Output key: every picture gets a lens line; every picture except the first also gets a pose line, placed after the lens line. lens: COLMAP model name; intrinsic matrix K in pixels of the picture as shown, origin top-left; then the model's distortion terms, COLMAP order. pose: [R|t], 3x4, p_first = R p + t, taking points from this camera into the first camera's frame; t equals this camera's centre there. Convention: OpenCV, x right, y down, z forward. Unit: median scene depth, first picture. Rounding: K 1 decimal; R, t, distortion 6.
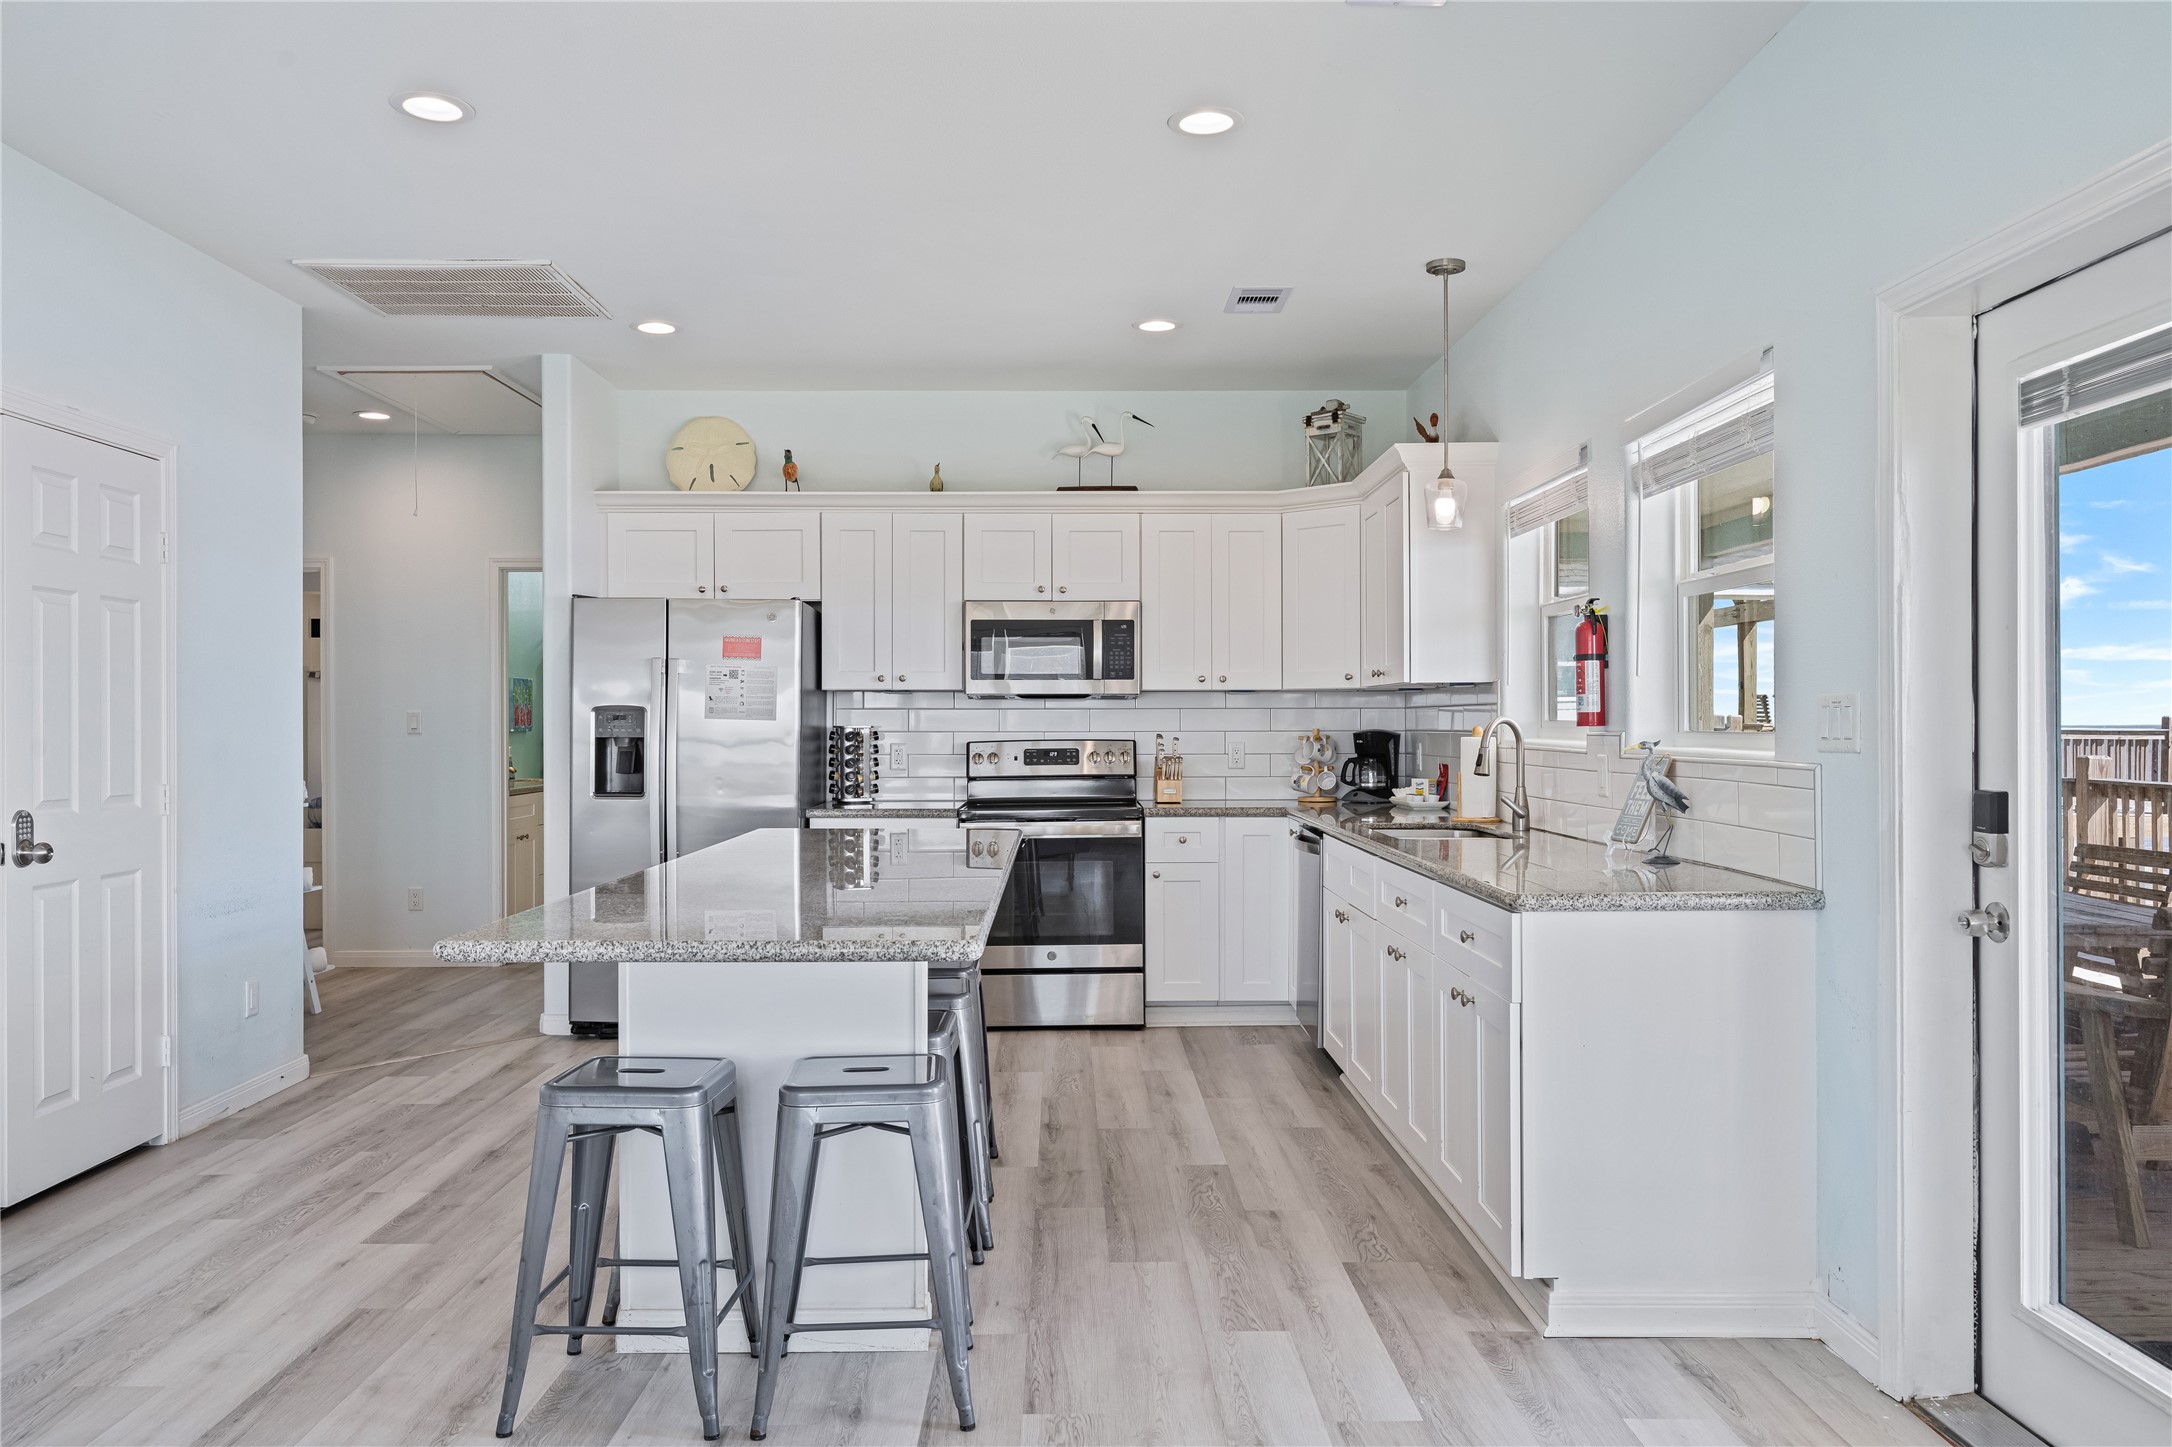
lens RADIAL K [[1576.5, 0, 1066.2], [0, 1576.5, 707.0], [0, 0, 1]] dist [0.014458, 0.001666]
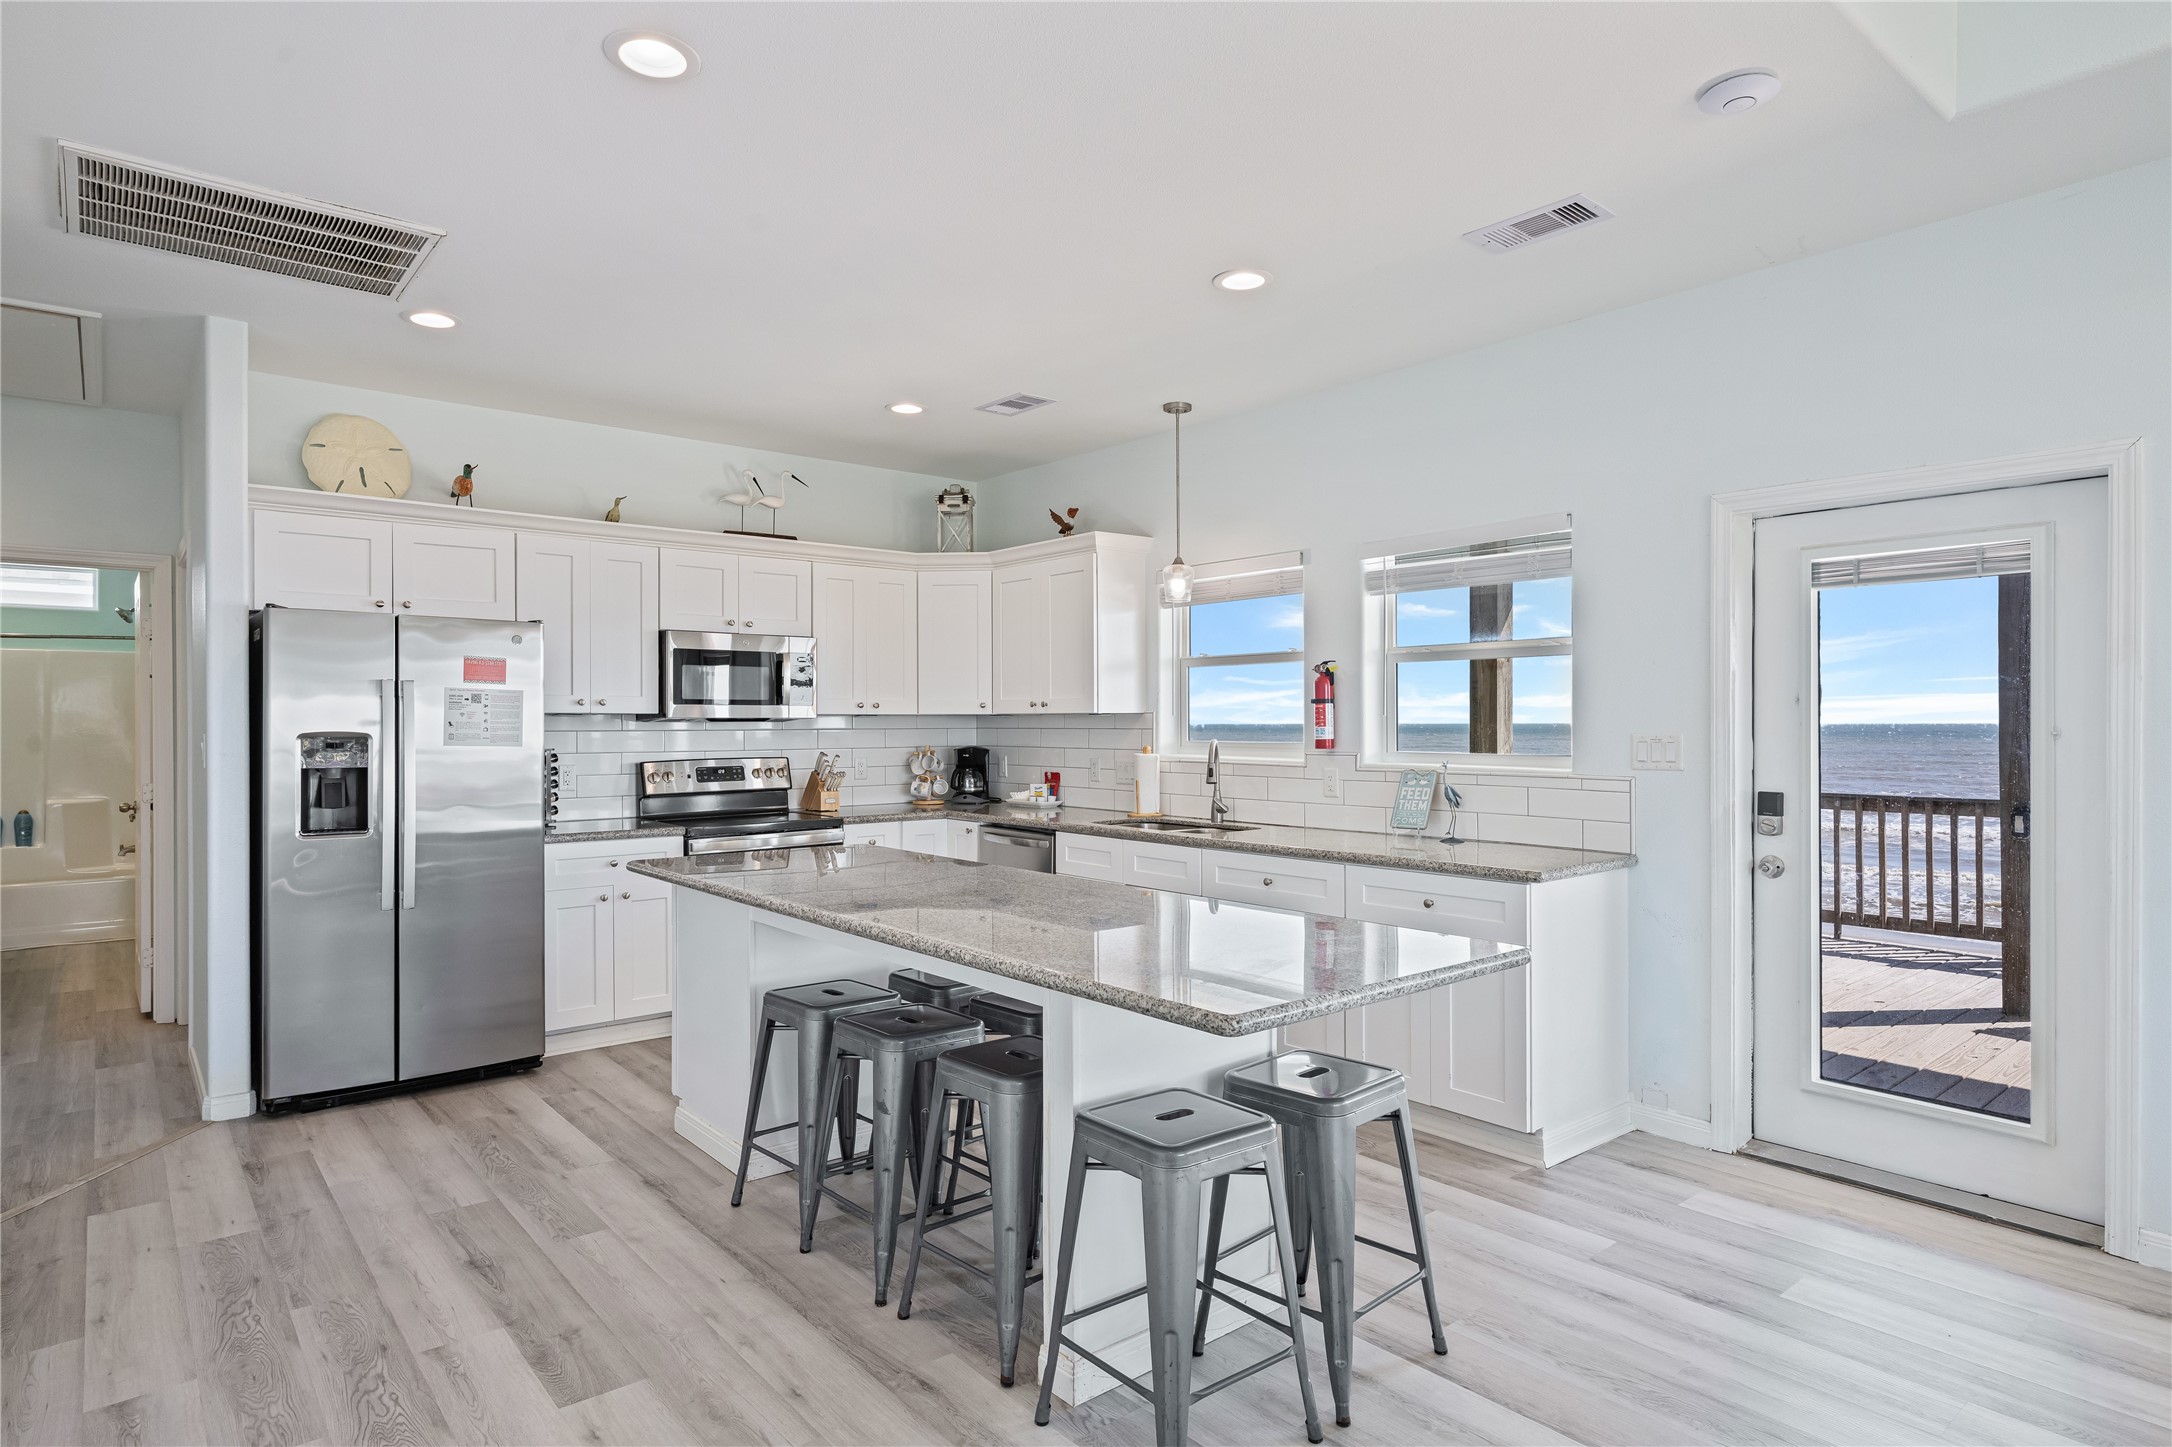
lens RADIAL K [[1201.3, 0, 1083.1], [0, 1201.3, 710.4], [0, 0, 1]] dist [0.009098, 0.001207]
pose [[0.768575, 0.005597, 0.639735, -0.368258], [-0.005513, 0.999983, -0.002126, -0.013152], [-0.639736, -0.001893, 0.768593, 0.199407]]
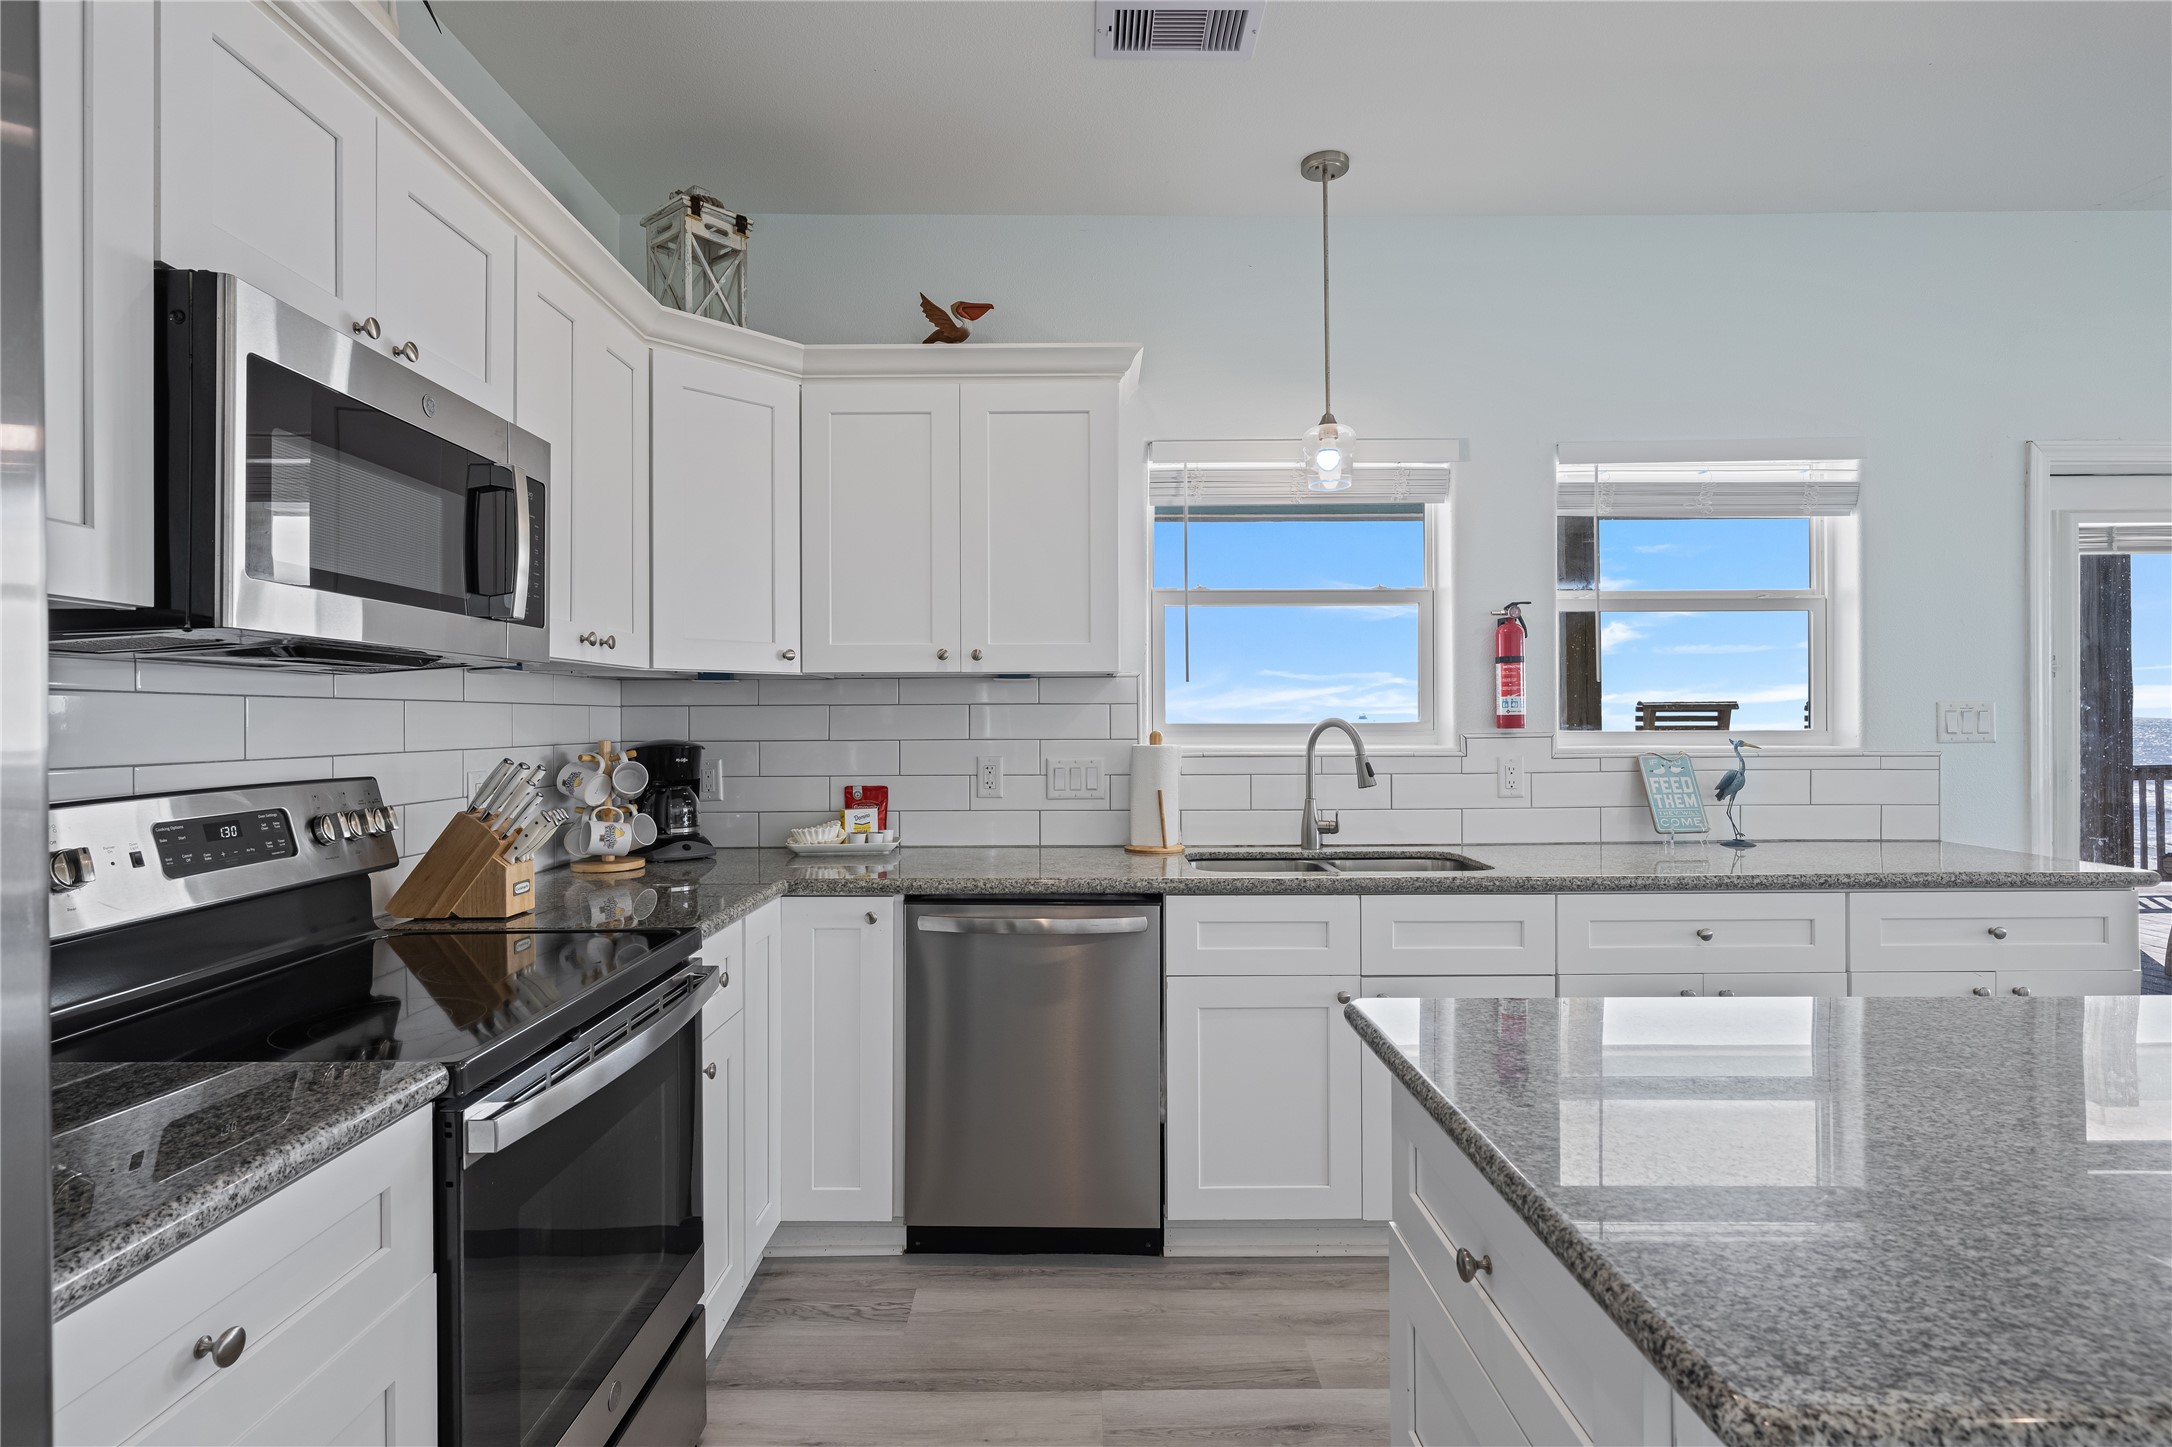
lens RADIAL K [[1097.4, 0, 1085.5], [0, 1097.4, 712.8], [0, 0, 1]] dist [-0.002870, 0.005311]
pose [[-0.005265, 0.010207, 0.999934, -0.246585], [-0.004539, 0.999937, -0.010231, 0.007180], [-0.999976, -0.004593, -0.005218, 0.863131]]
